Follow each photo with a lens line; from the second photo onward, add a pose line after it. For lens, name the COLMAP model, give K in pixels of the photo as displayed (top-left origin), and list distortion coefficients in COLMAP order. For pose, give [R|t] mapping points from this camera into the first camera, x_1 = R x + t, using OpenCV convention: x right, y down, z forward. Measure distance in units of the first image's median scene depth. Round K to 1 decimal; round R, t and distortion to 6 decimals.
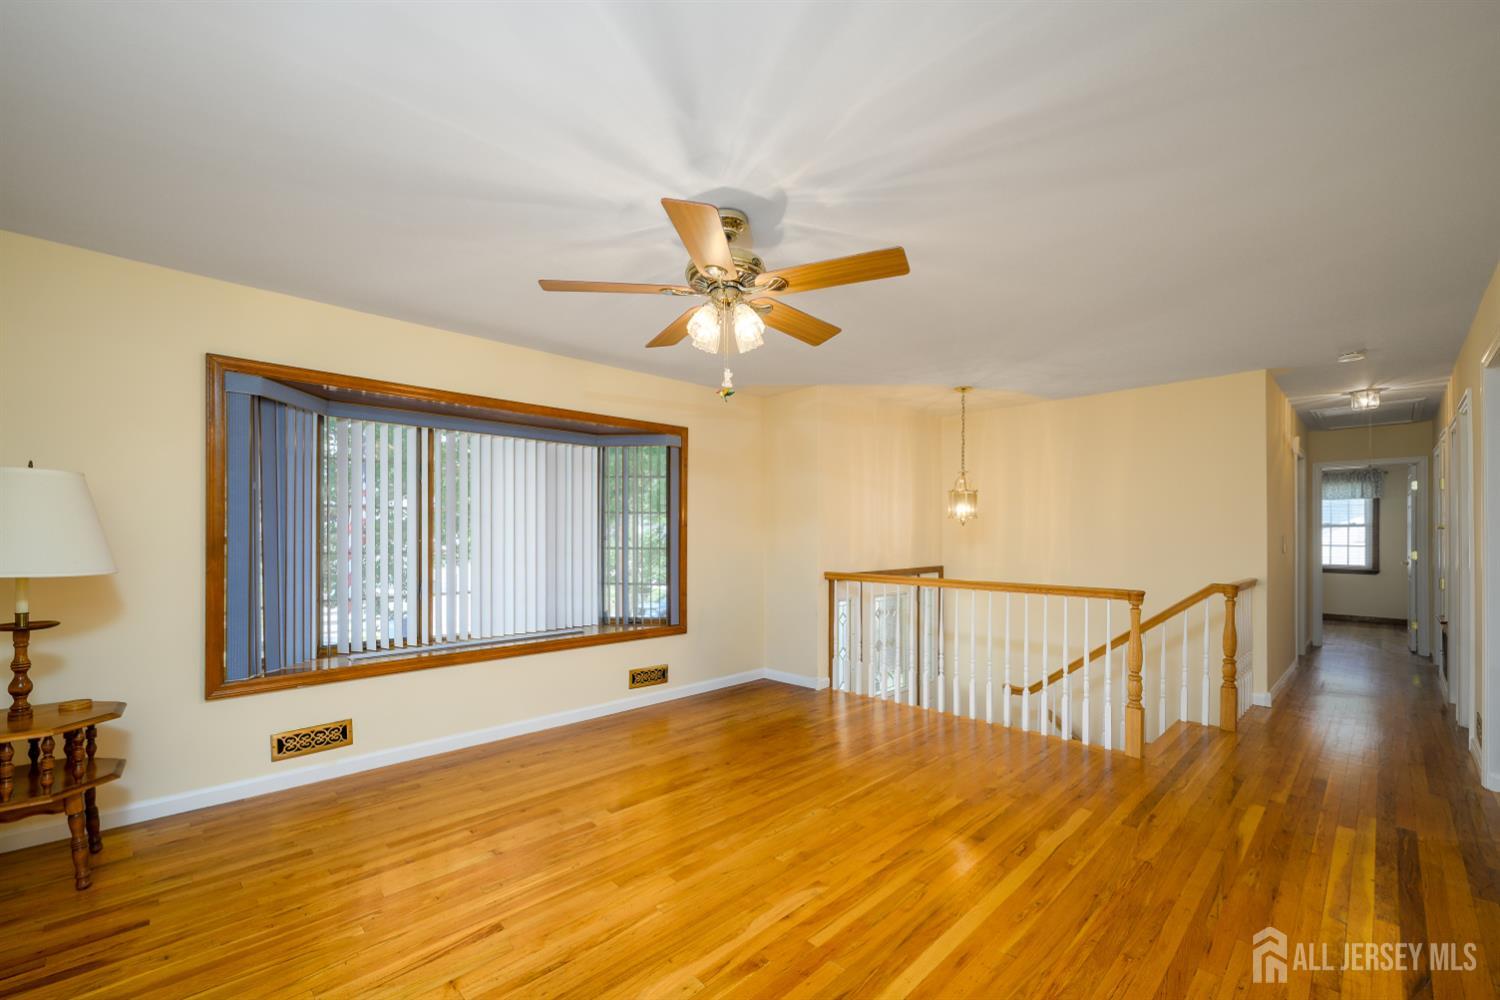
lens RADIAL K [[604.9, 0, 754.8], [0, 604.9, 537.9], [0, 0, 1]] dist [-0.001588, 0.000200]
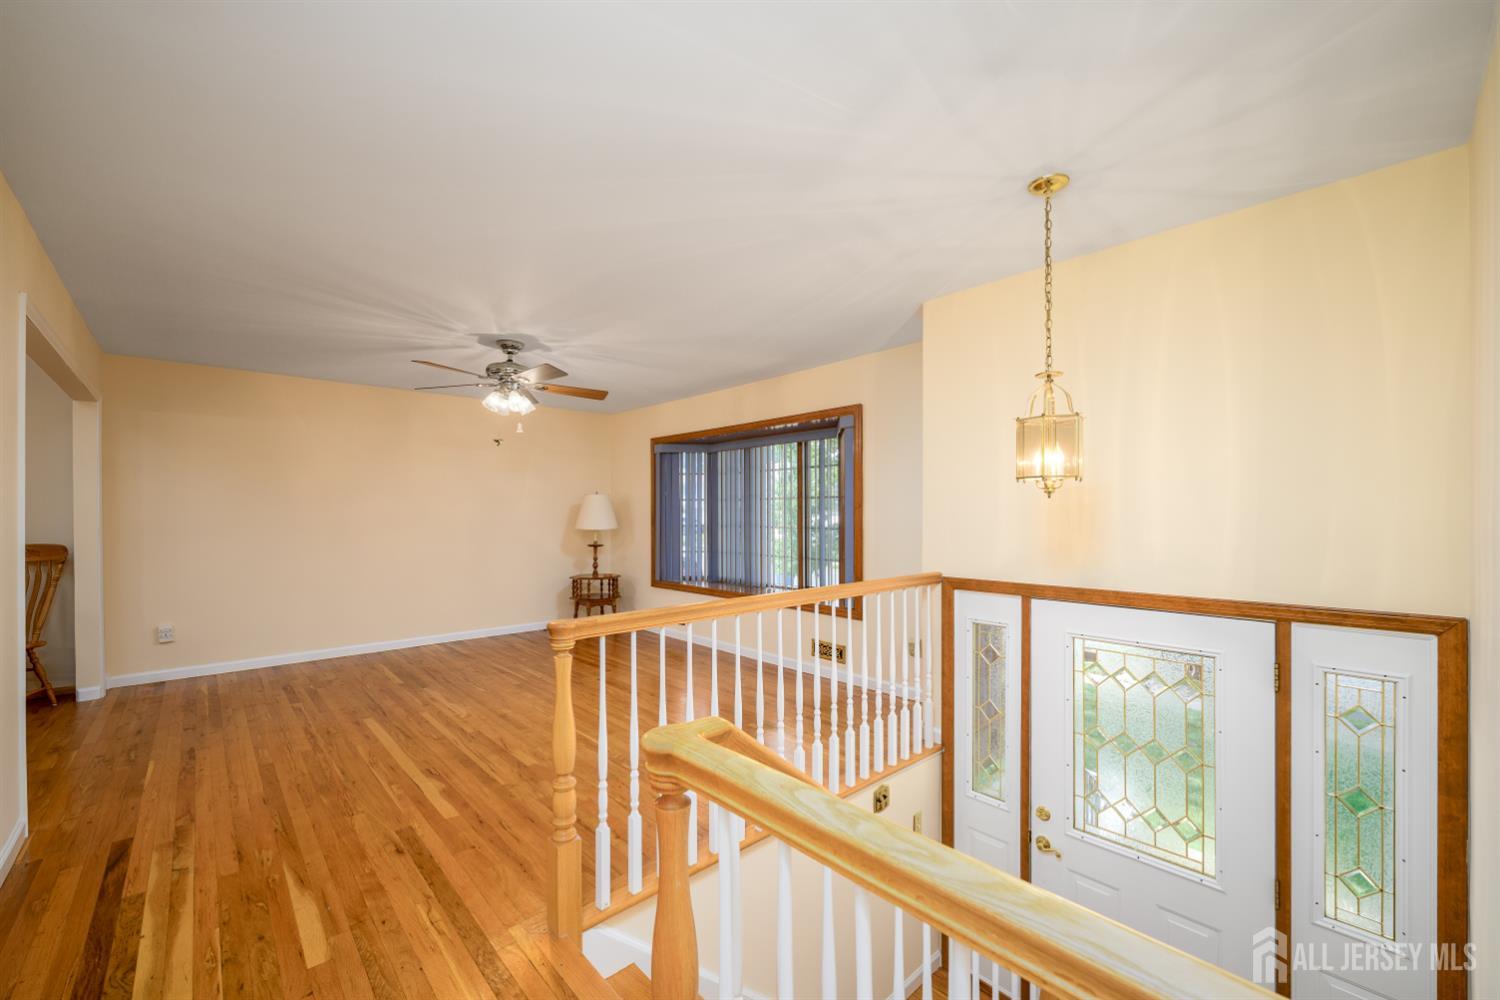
lens RADIAL K [[604.9, 0, 750.2], [0, 604.9, 512.2], [0, 0, 1]] dist [-0.001588, 0.000200]
pose [[-0.024966, -0.004528, -0.999678, 1.541921], [-0.007081, 0.999965, -0.004352, -0.012701], [0.999663, 0.006970, -0.024997, 1.556123]]
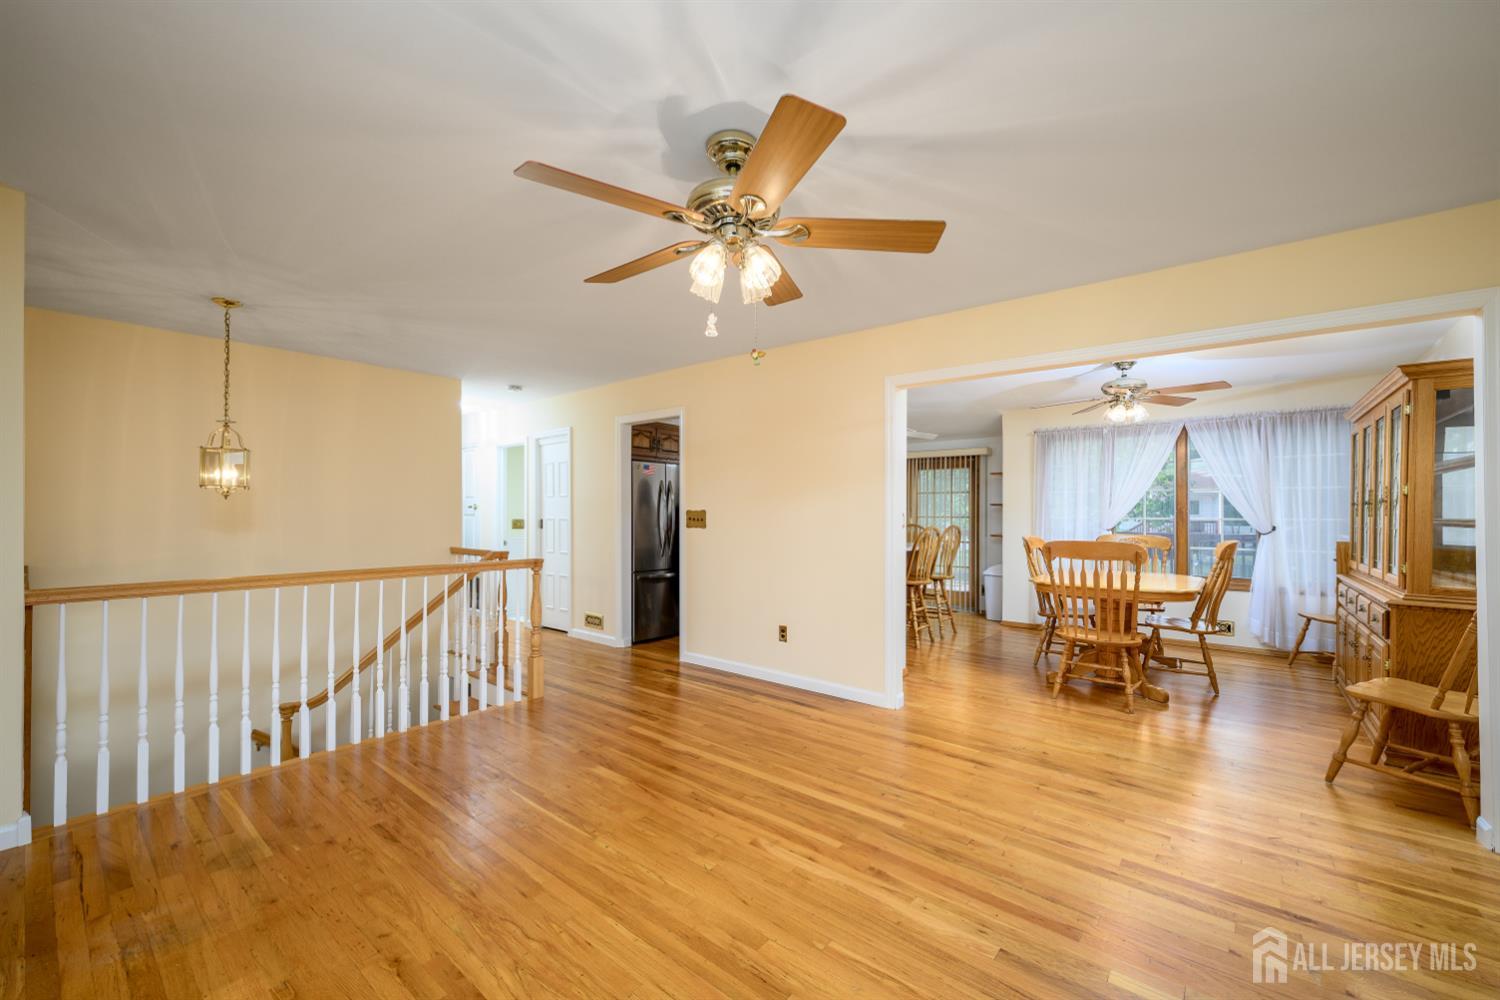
lens RADIAL K [[604.9, 0, 741.7], [0, 604.9, 508.4], [0, 0, 1]] dist [-0.001588, 0.000200]
pose [[-0.102655, 0.002853, 0.994713, -0.793101], [0.006285, 0.999978, -0.002219, -0.008491], [-0.994697, 0.006024, -0.102671, 0.946739]]
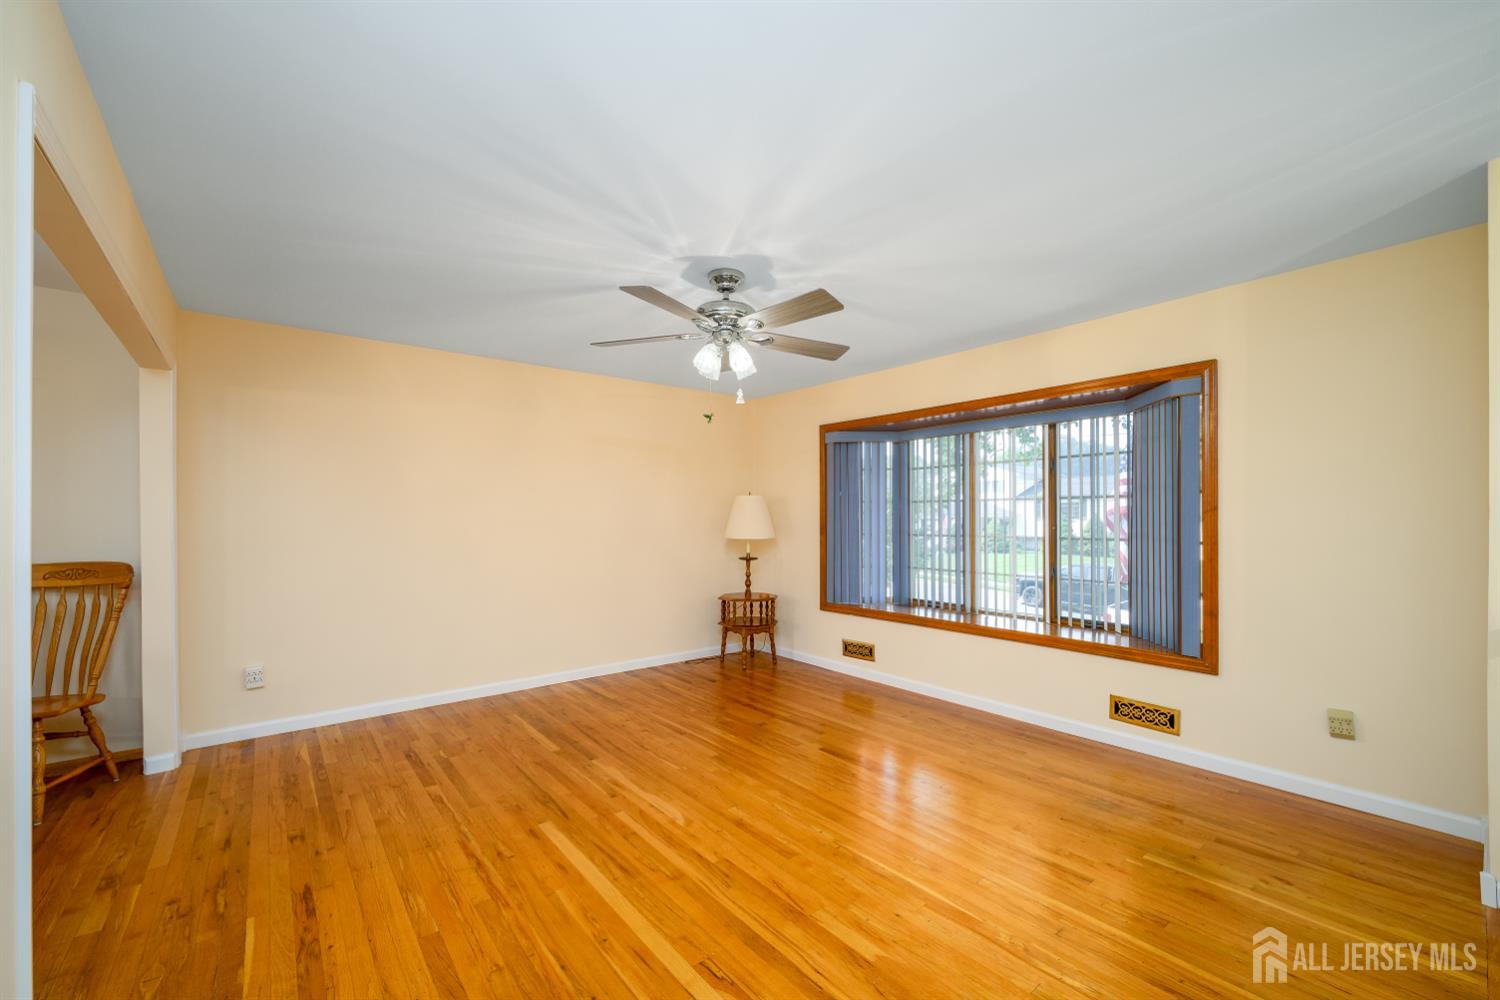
lens RADIAL K [[604.9, 0, 747.5], [0, 604.9, 515.5], [0, 0, 1]] dist [-0.001588, 0.000200]
pose [[-0.089907, -0.006167, -0.995931, 1.063495], [-0.005886, 0.999967, -0.005661, -0.013590], [0.995933, 0.005353, -0.089940, 1.020073]]
